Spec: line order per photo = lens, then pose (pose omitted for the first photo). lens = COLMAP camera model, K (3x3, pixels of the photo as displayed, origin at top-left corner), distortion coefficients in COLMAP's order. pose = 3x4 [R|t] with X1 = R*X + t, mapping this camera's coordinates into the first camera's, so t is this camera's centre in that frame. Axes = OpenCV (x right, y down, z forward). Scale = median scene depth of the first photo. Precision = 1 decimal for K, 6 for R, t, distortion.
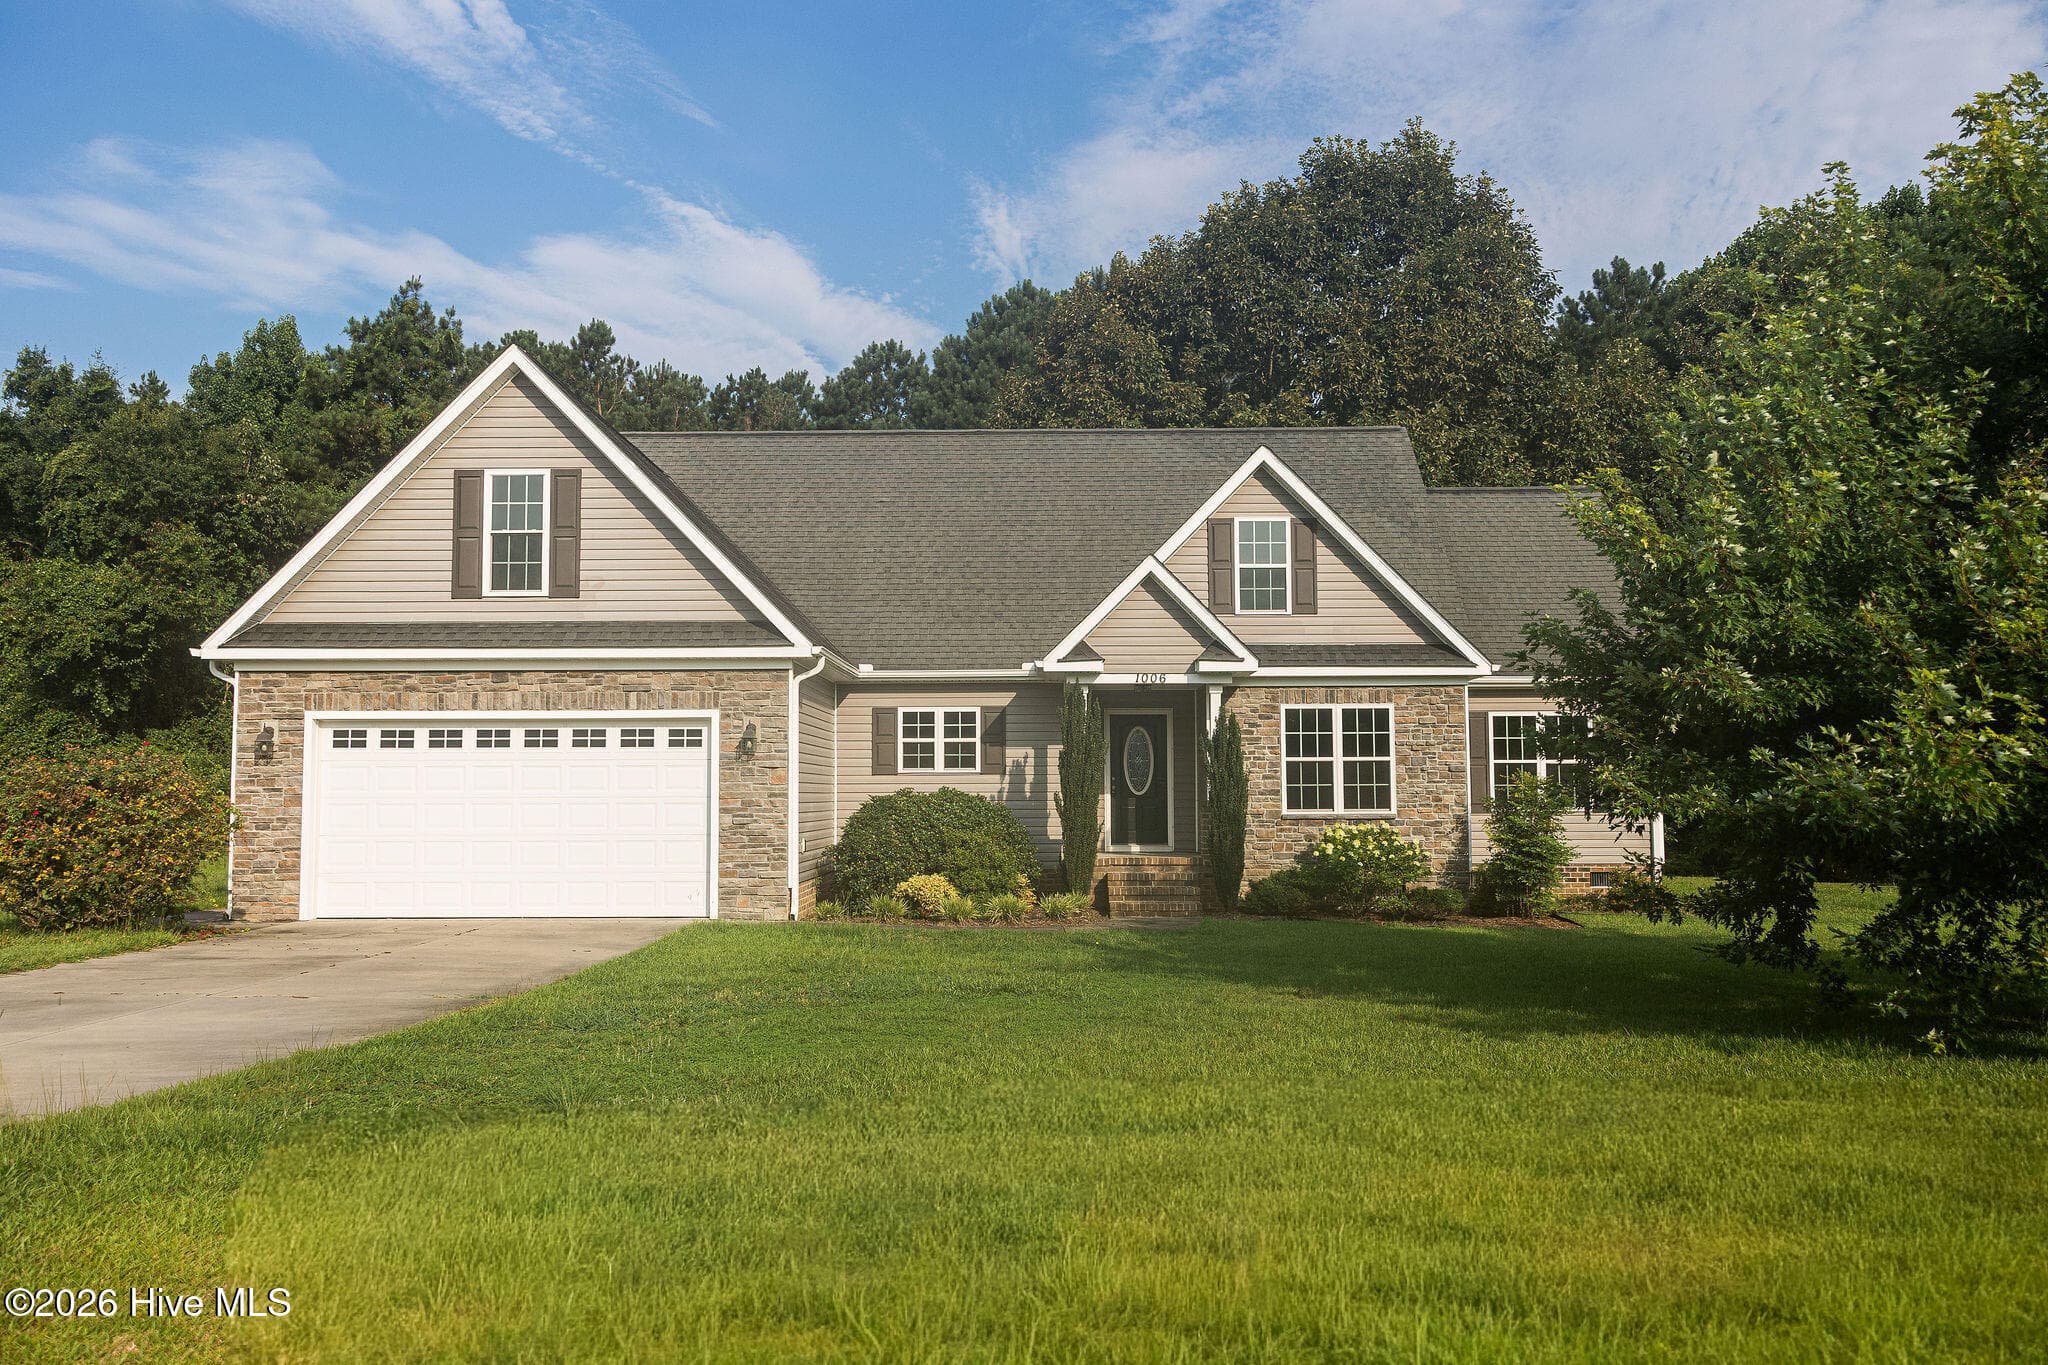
lens RADIAL K [[1639.3, 0, 1024.1], [0, 1639.3, 688.3], [0, 0, 1]] dist [0.015415, -0.001911]
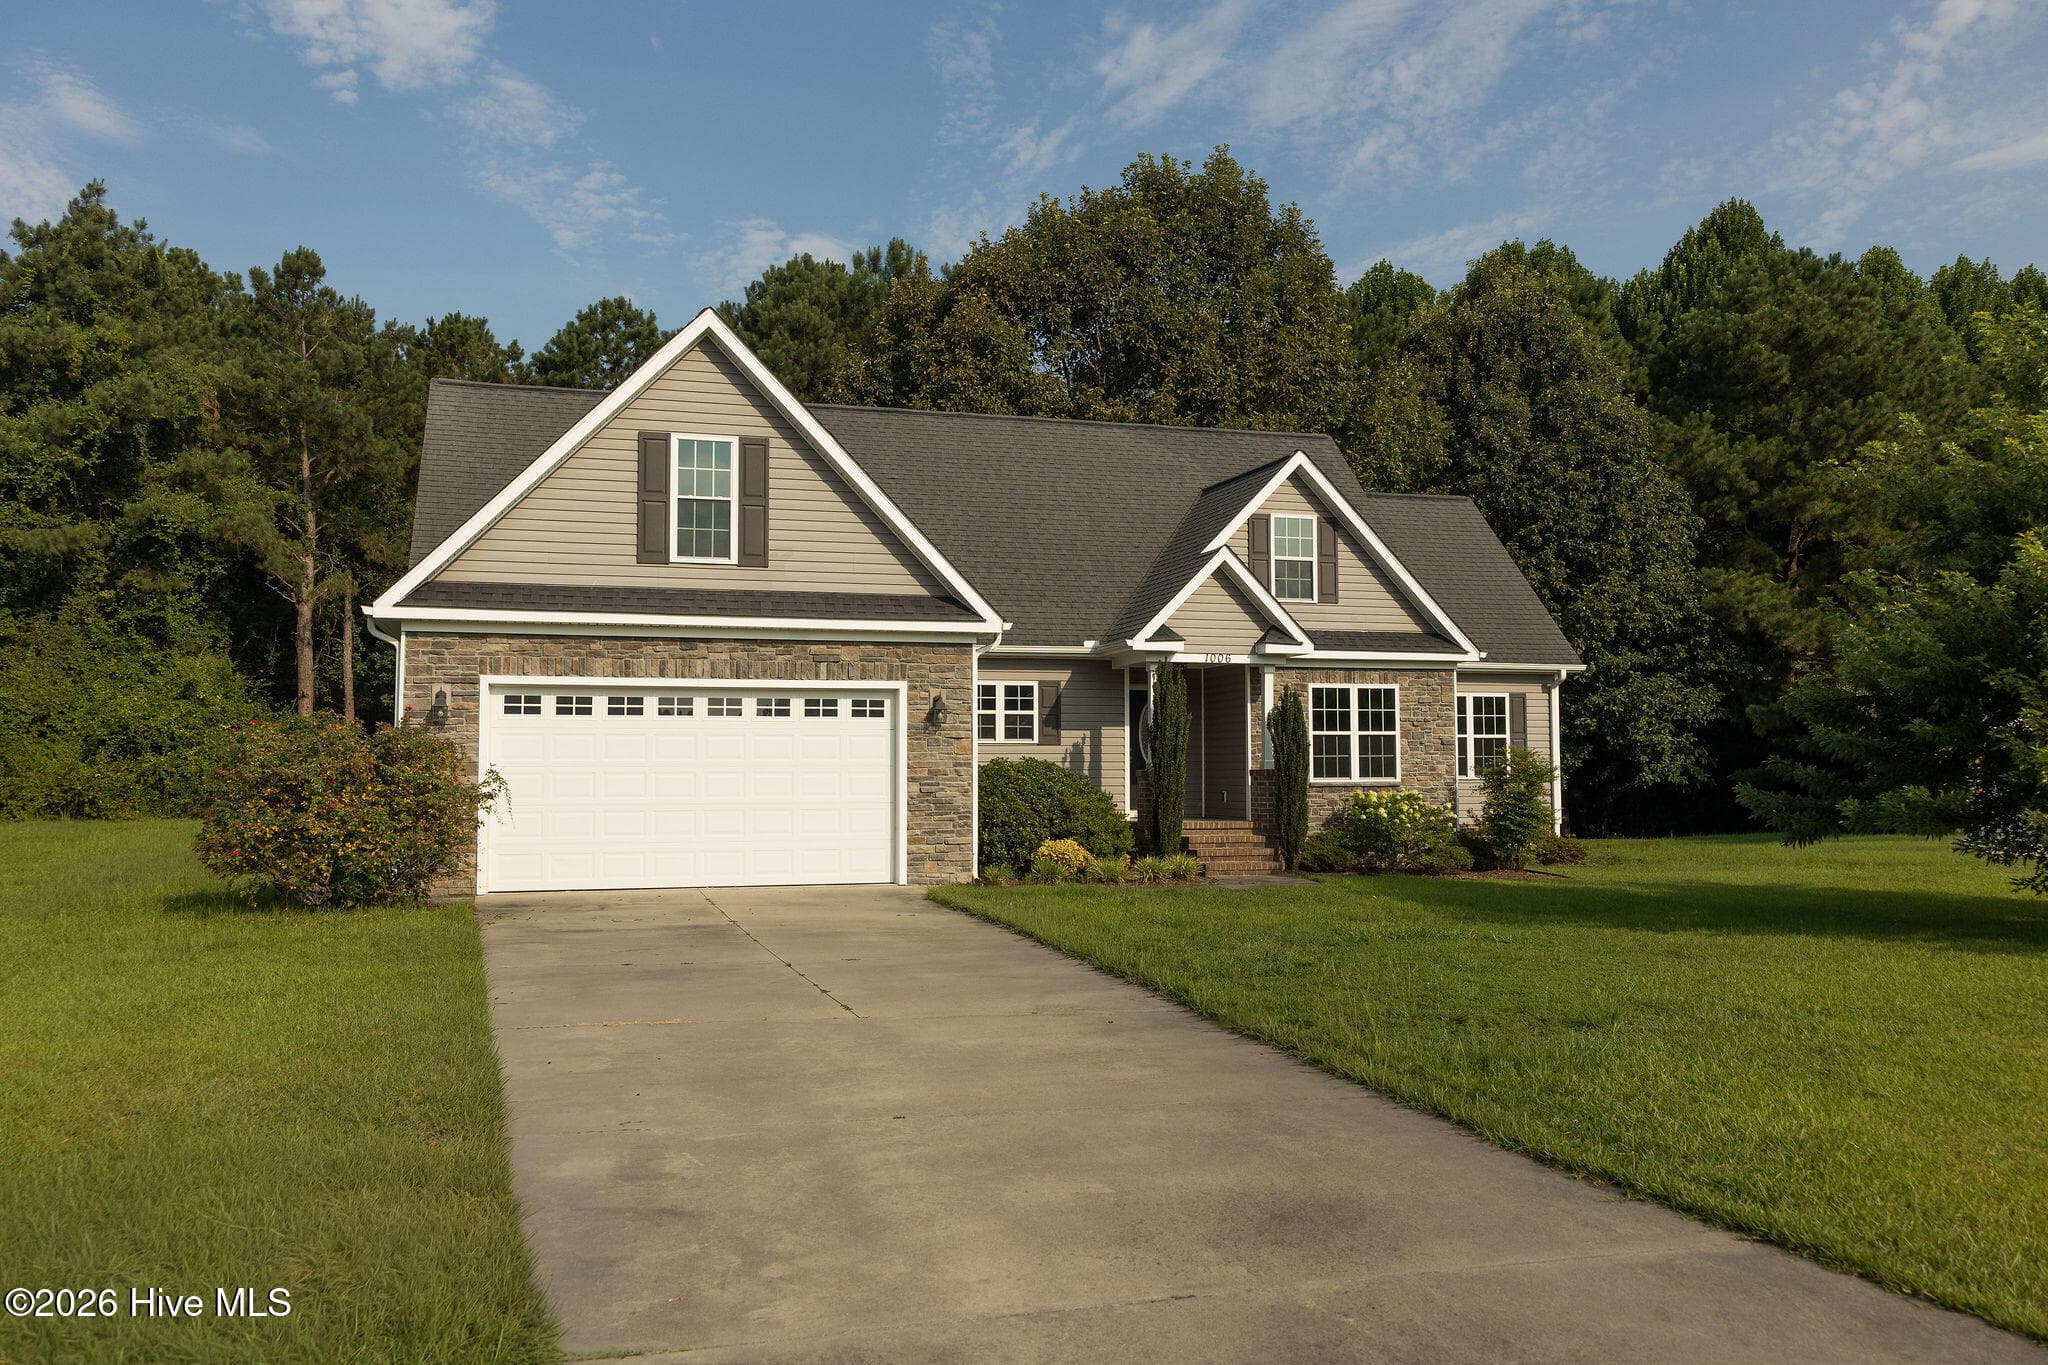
lens RADIAL K [[1639.3, 0, 1021.6], [0, 1639.3, 675.7], [0, 0, 1]] dist [0.015415, -0.001911]
pose [[0.952382, 0.017849, 0.304384, -0.381534], [-0.020803, 0.999763, 0.006464, 0.001236], [-0.304196, -0.012488, 0.952528, -0.001911]]
